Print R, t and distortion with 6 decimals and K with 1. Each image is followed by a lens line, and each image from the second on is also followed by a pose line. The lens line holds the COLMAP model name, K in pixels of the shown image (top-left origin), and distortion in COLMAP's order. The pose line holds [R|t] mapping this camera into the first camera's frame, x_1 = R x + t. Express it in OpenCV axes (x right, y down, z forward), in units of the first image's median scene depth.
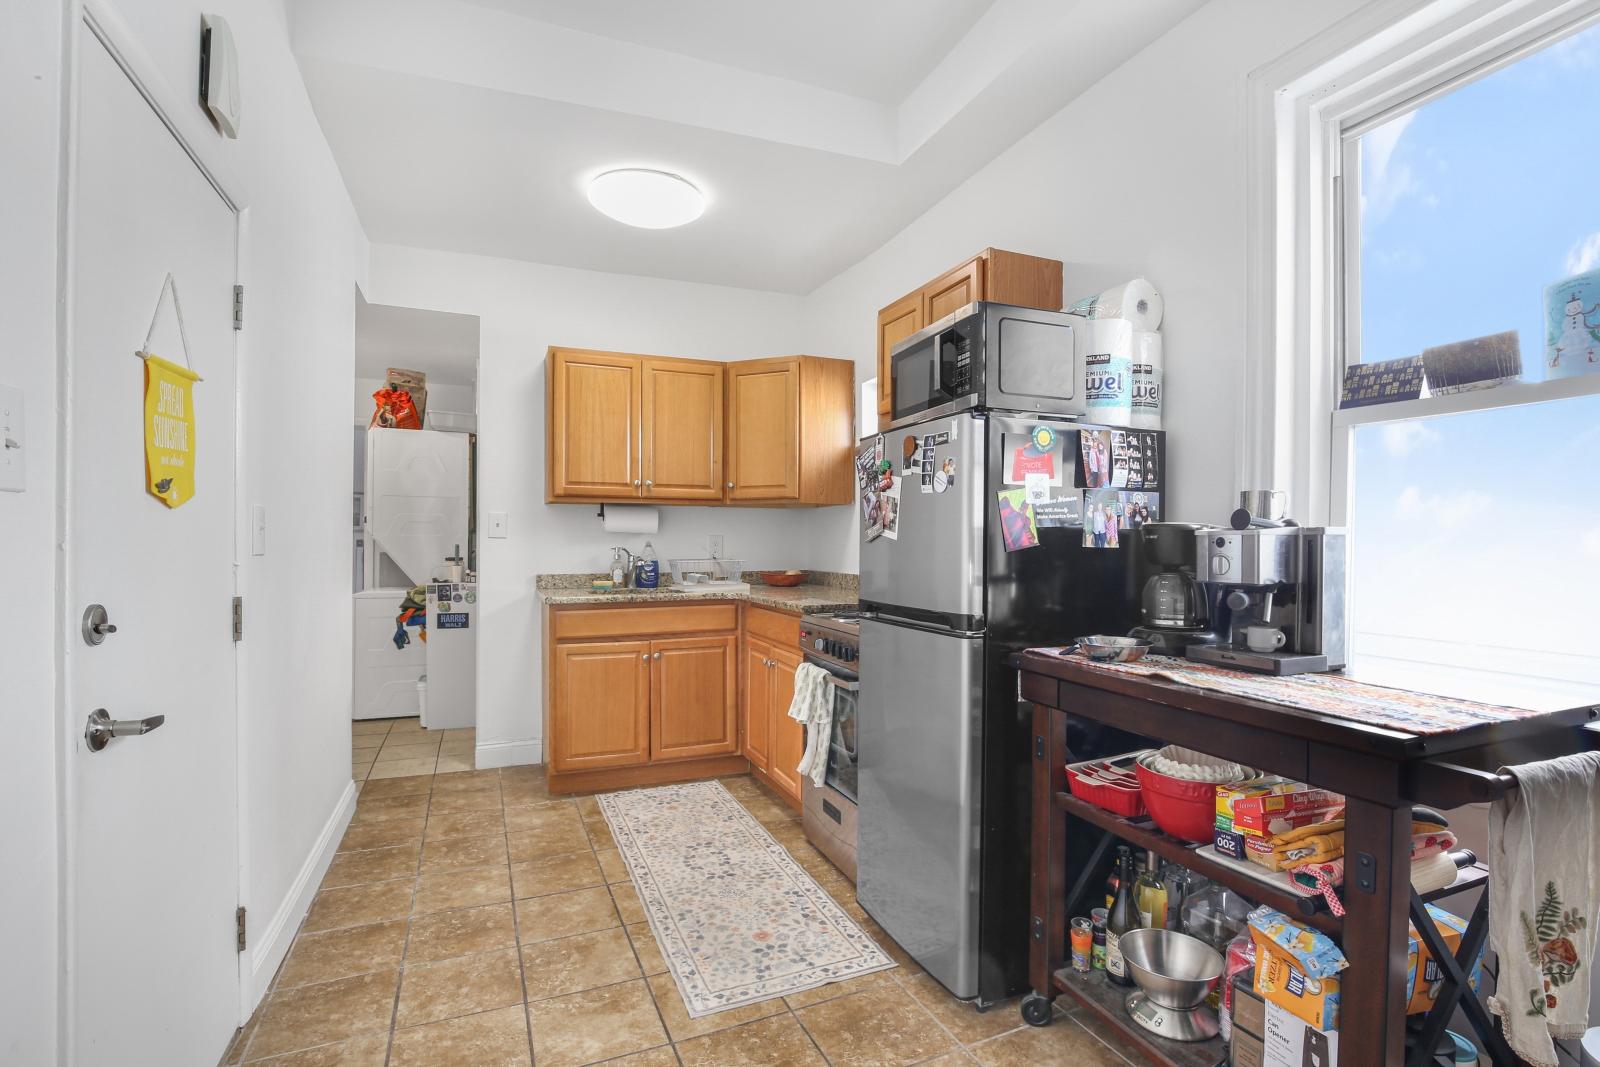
lens RADIAL K [[753.9, 0, 815.4], [0, 753.9, 551.0], [0, 0, 1]] dist [-0.034925, -0.000309]
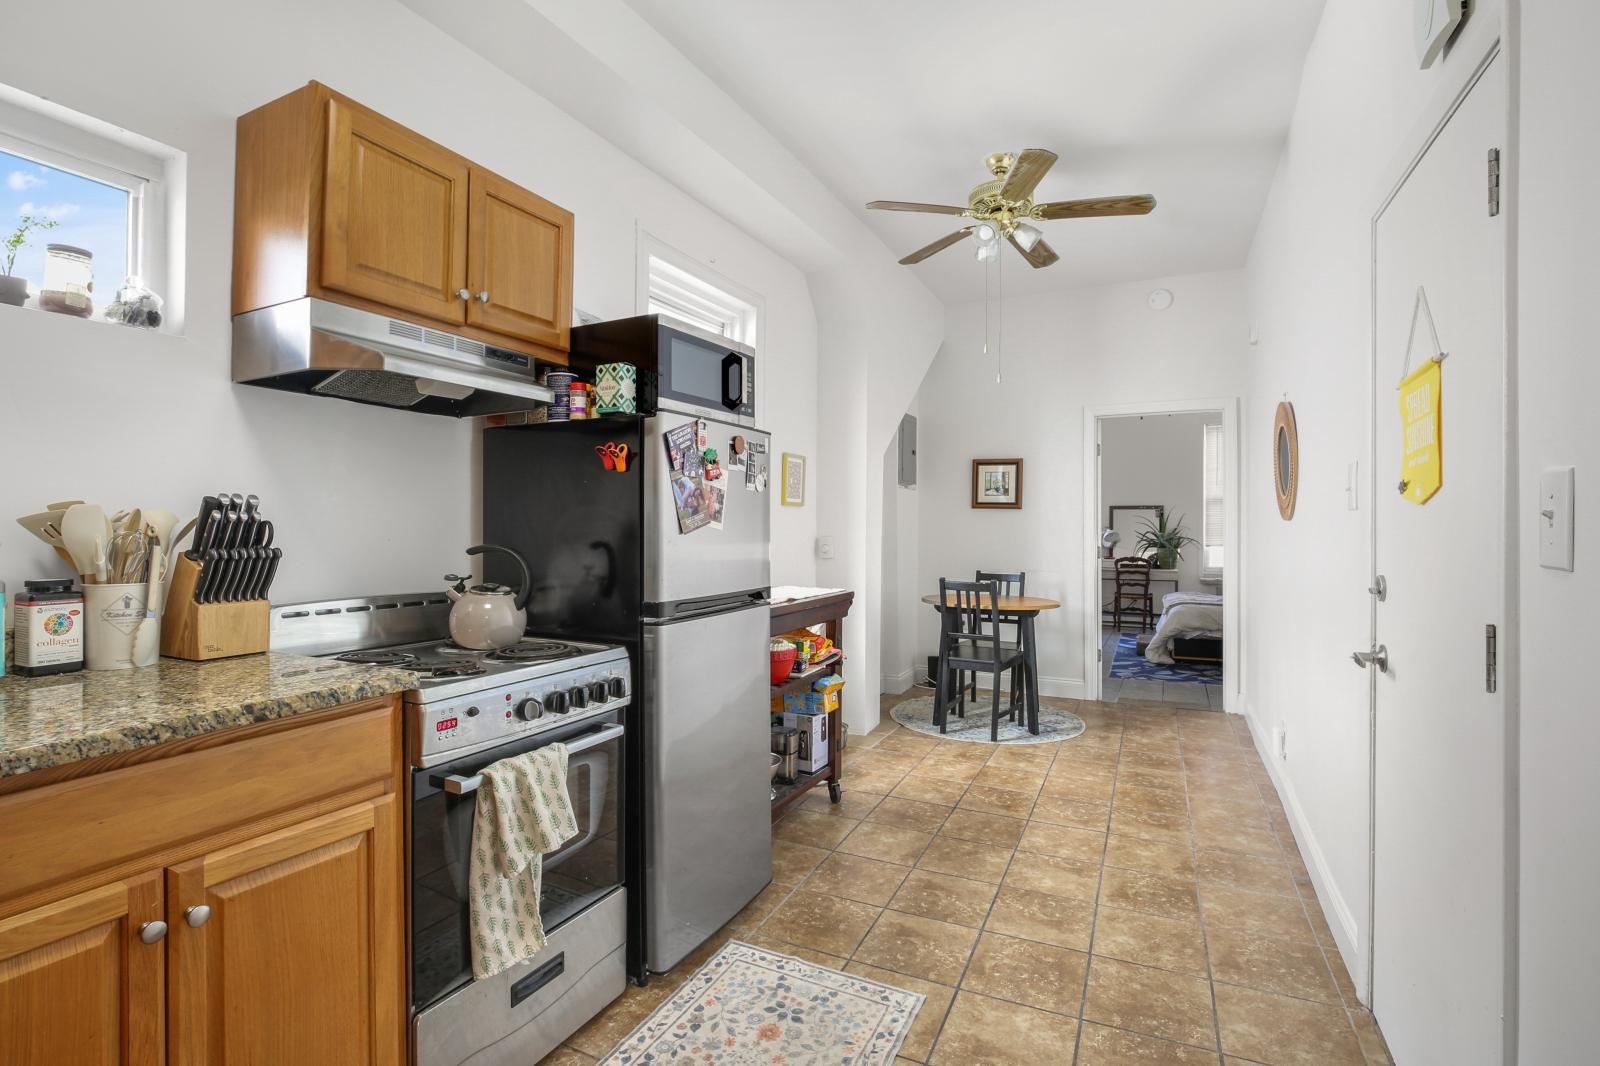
lens RADIAL K [[753.9, 0, 811.7], [0, 753.9, 518.0], [0, 0, 1]] dist [-0.034925, -0.000309]
pose [[-0.657608, 0.005922, 0.753337, -0.775054], [0.006288, 0.999977, -0.002373, -0.029760], [-0.753334, 0.003176, -0.657631, 1.650731]]
